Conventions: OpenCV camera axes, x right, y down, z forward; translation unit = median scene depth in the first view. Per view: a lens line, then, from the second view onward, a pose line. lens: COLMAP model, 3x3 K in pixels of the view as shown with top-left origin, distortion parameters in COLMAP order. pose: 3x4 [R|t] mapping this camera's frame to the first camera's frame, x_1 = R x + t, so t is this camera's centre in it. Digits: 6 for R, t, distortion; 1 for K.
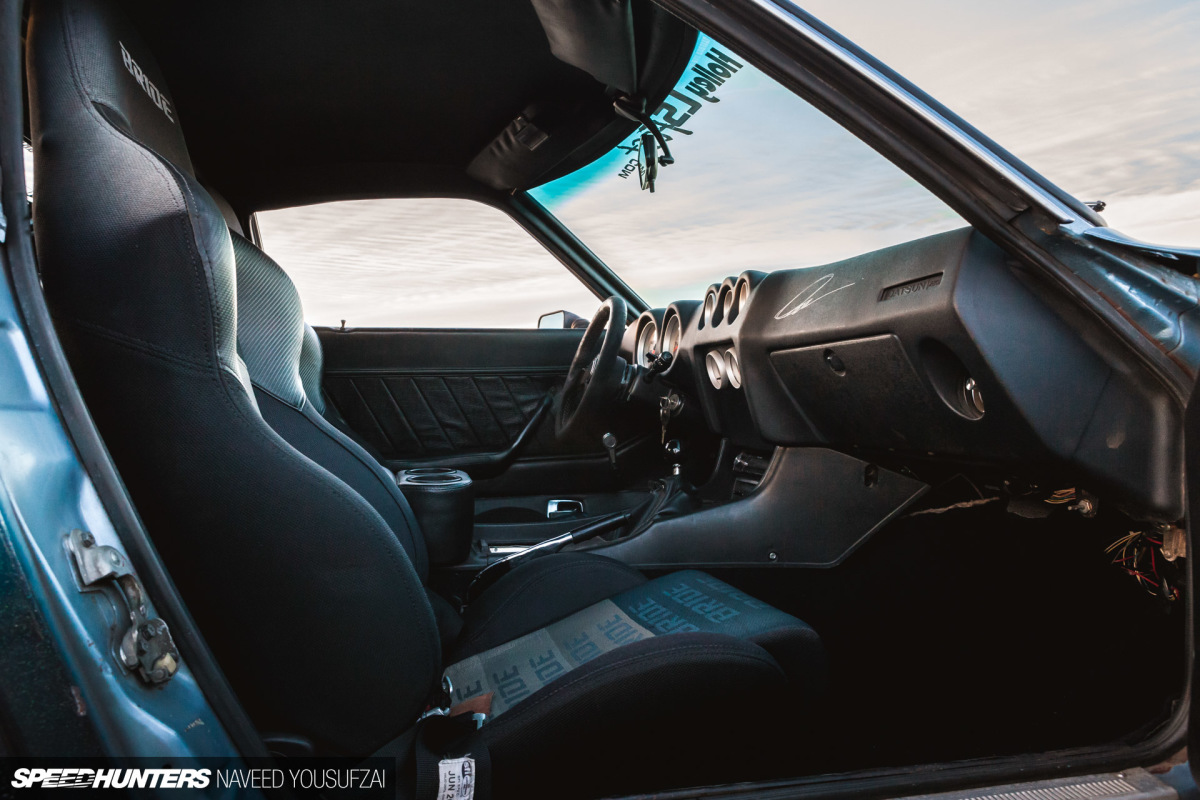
lens RADIAL K [[827.7, 0, 600.0], [0, 827.7, 400.0], [0, 0, 1]] dist [0.000836, 0.002798]
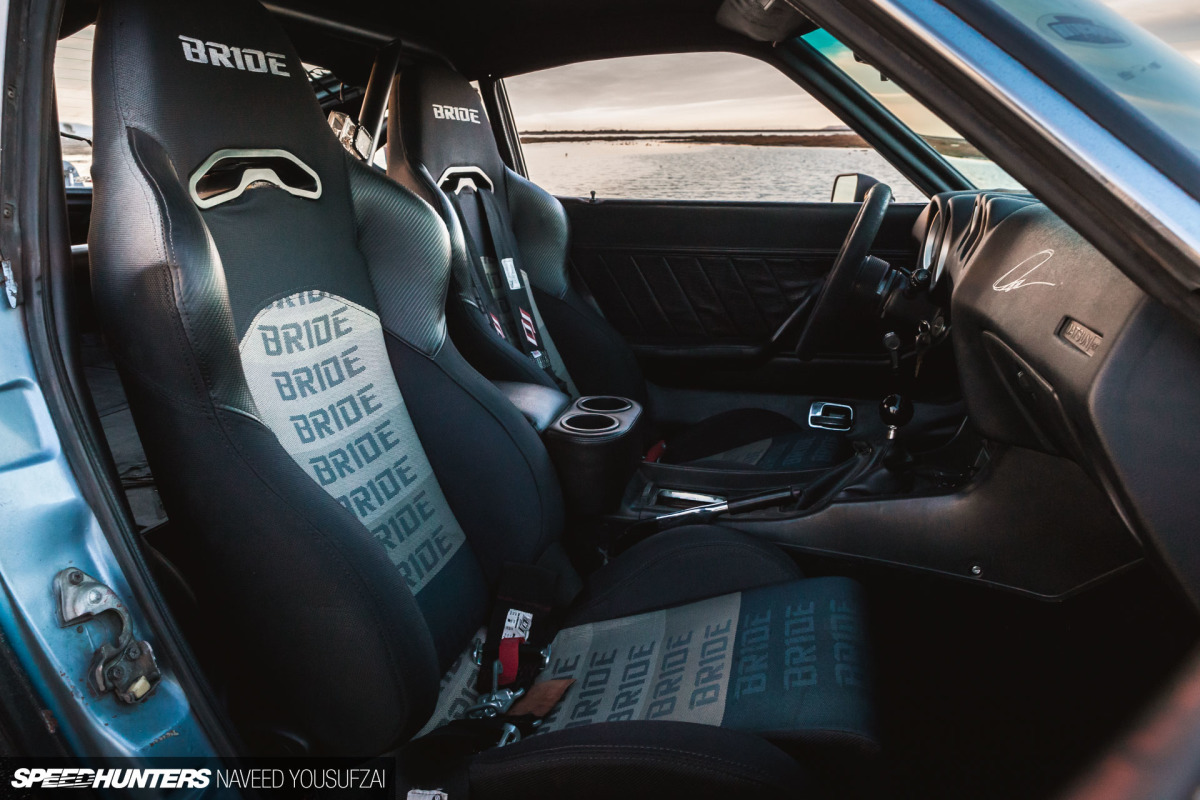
lens RADIAL K [[908.8, 0, 600.0], [0, 908.8, 400.0], [0, 0, 1]] dist [-0.001858, -0.000742]
pose [[0.894996, 0.129060, -0.426996, 0.213645], [-0.025358, 0.970403, 0.240156, -0.153961], [0.445353, -0.204111, 0.871780, 0.100555]]
